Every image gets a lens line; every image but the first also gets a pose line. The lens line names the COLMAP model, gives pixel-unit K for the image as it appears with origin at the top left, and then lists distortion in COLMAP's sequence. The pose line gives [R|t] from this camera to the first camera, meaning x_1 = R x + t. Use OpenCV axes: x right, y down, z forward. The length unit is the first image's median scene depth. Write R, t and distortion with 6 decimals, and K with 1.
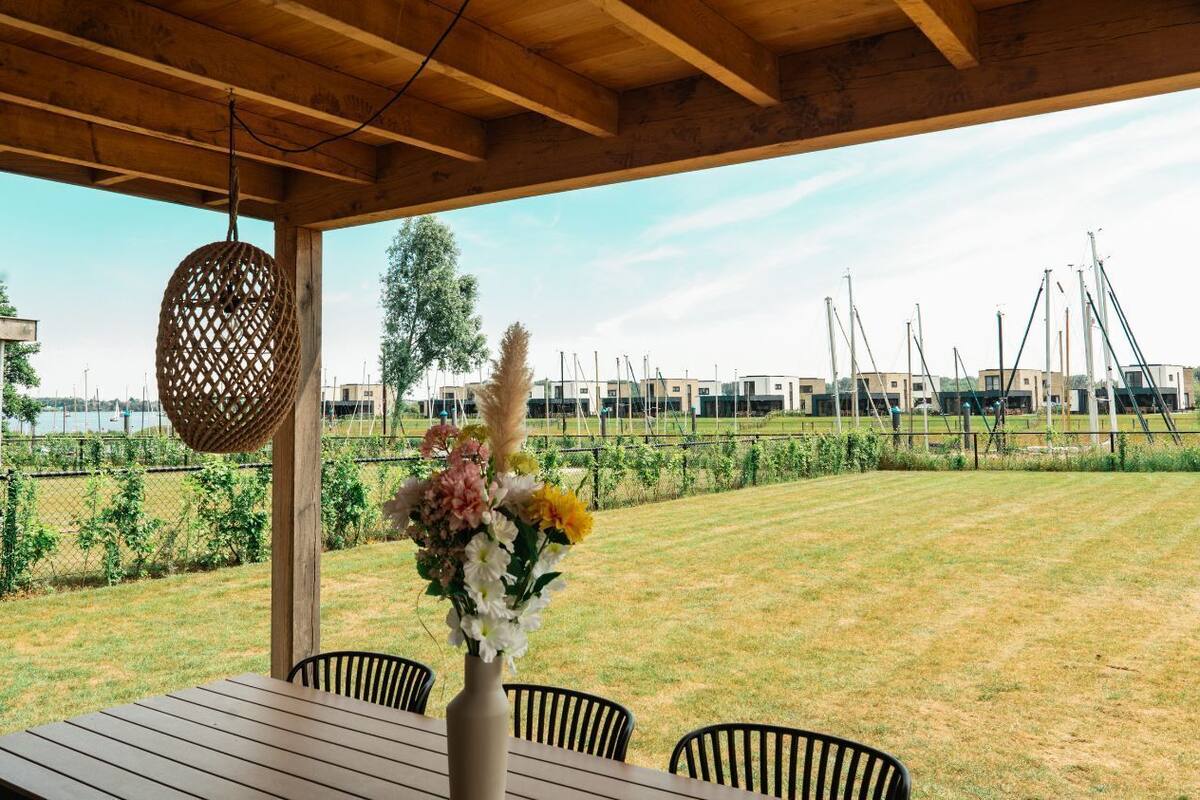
lens RADIAL K [[812.8, 0, 600.0], [0, 812.8, 400.0], [0, 0, 1]] dist [-0.007380, -0.000629]
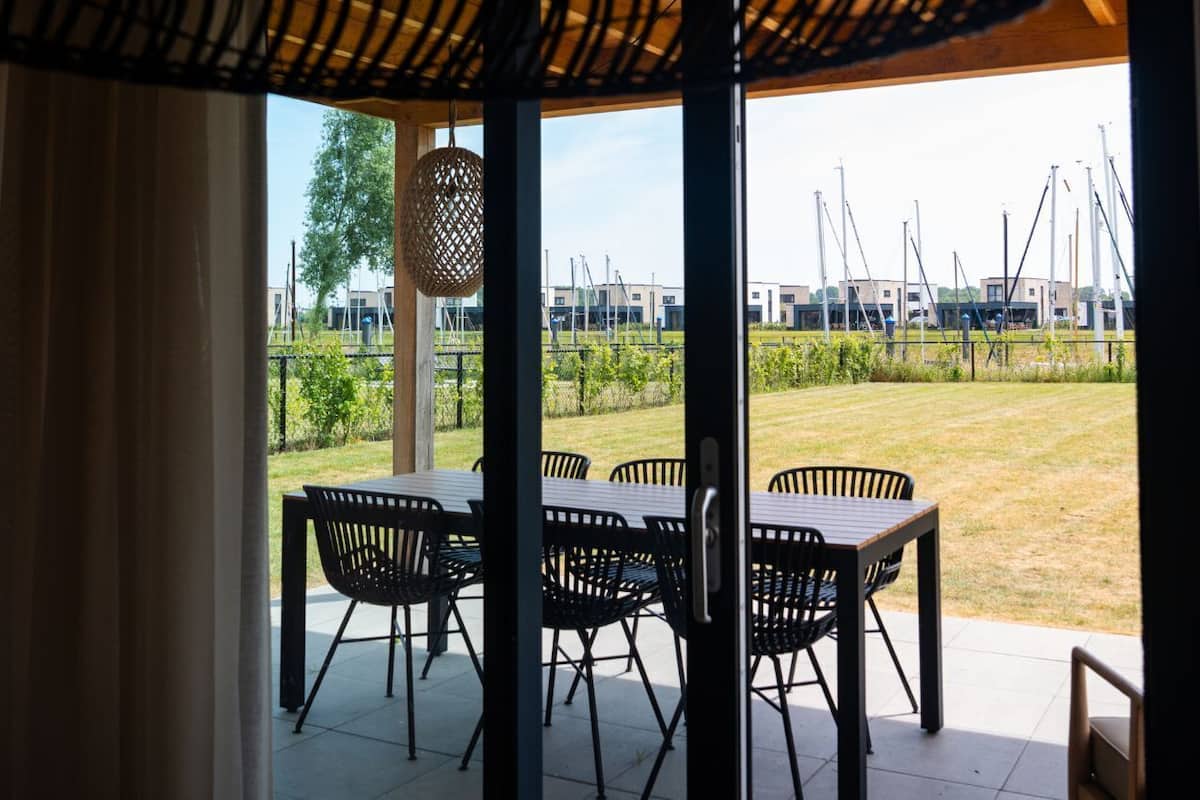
lens RADIAL K [[1161.8, 0, 600.0], [0, 1161.8, 400.0], [0, 0, 1]] dist [-0.020559, -0.013159]
pose [[0.993572, 0.000067, 0.113206, -0.123559], [-0.006742, 0.998260, 0.058586, 0.035273], [-0.113005, -0.058973, 0.991843, -0.299879]]
